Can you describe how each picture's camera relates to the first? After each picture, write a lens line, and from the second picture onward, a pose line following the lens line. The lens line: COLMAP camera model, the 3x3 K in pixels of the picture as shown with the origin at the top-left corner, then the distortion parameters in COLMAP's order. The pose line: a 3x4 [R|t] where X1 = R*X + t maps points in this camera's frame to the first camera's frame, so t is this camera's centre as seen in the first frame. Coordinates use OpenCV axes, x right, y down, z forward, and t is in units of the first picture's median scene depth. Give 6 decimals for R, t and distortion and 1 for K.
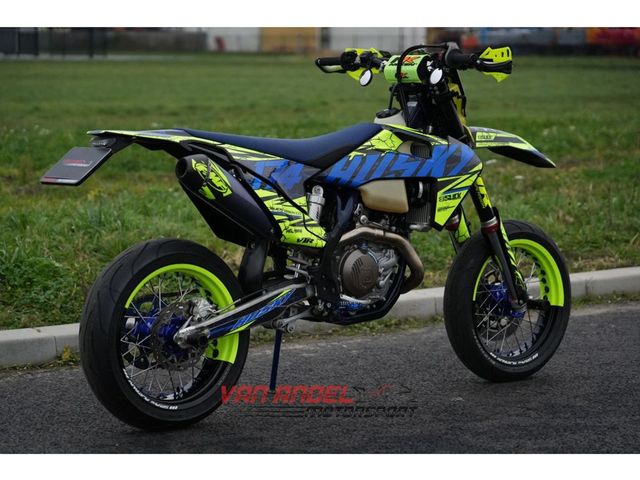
lens RADIAL K [[1967.1, 0, 321.2], [0, 1967.1, 241.1], [0, 0, 1]] dist [0.068574, 0.000000]
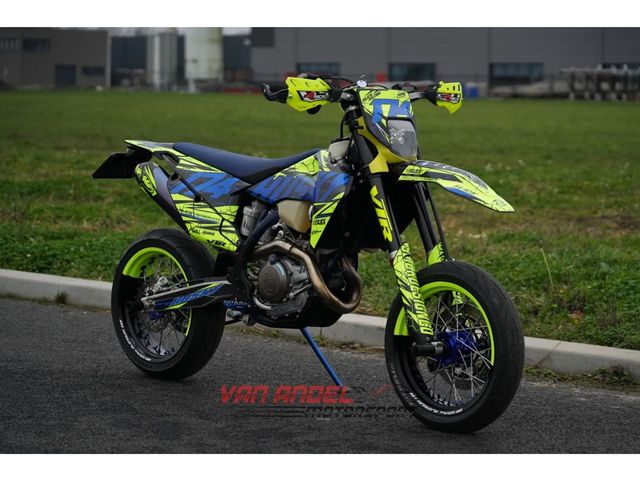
lens RADIAL K [[1967.1, 0, 320.0], [0, 1967.1, 239.8], [0, 0, 1]] dist [0.068574, 0.000000]
pose [[0.084738, 0.072190, -0.993785, 1.157103], [-0.115369, 0.991375, 0.062178, -0.081659], [0.989702, 0.109383, 0.092335, 0.948606]]
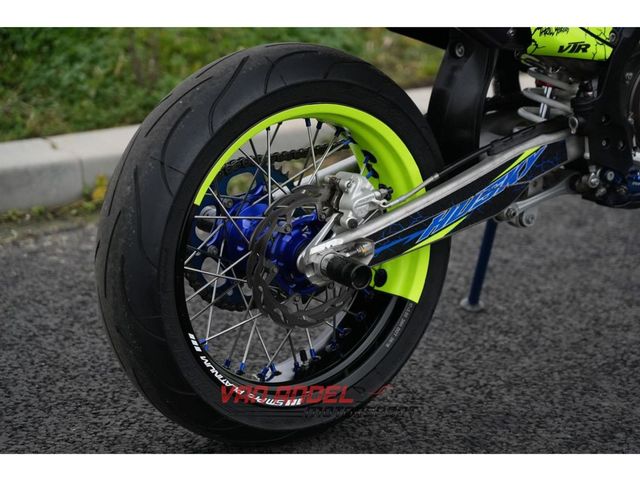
lens RADIAL K [[1967.1, 0, 318.1], [0, 1967.1, 241.1], [0, 0, 1]] dist [0.068574, 0.000000]
pose [[0.998638, 0.028417, -0.043766, -0.047566], [-0.020433, 0.984688, 0.173125, -0.035486], [0.048016, -0.171995, 0.983927, 0.517226]]
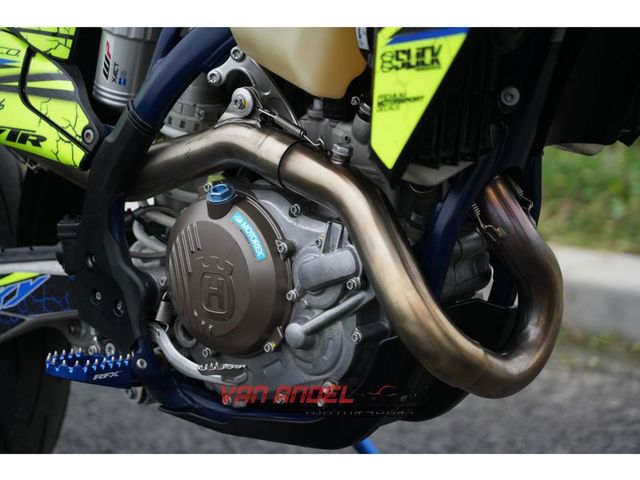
lens RADIAL K [[1967.1, 0, 320.0], [0, 1967.1, 237.9], [0, 0, 1]] dist [0.068574, 0.000000]
pose [[0.131457, 0.180795, -0.974696, 0.323797], [-0.069413, 0.982494, 0.172880, -0.044130], [0.988889, 0.044931, 0.141705, 1.000750]]
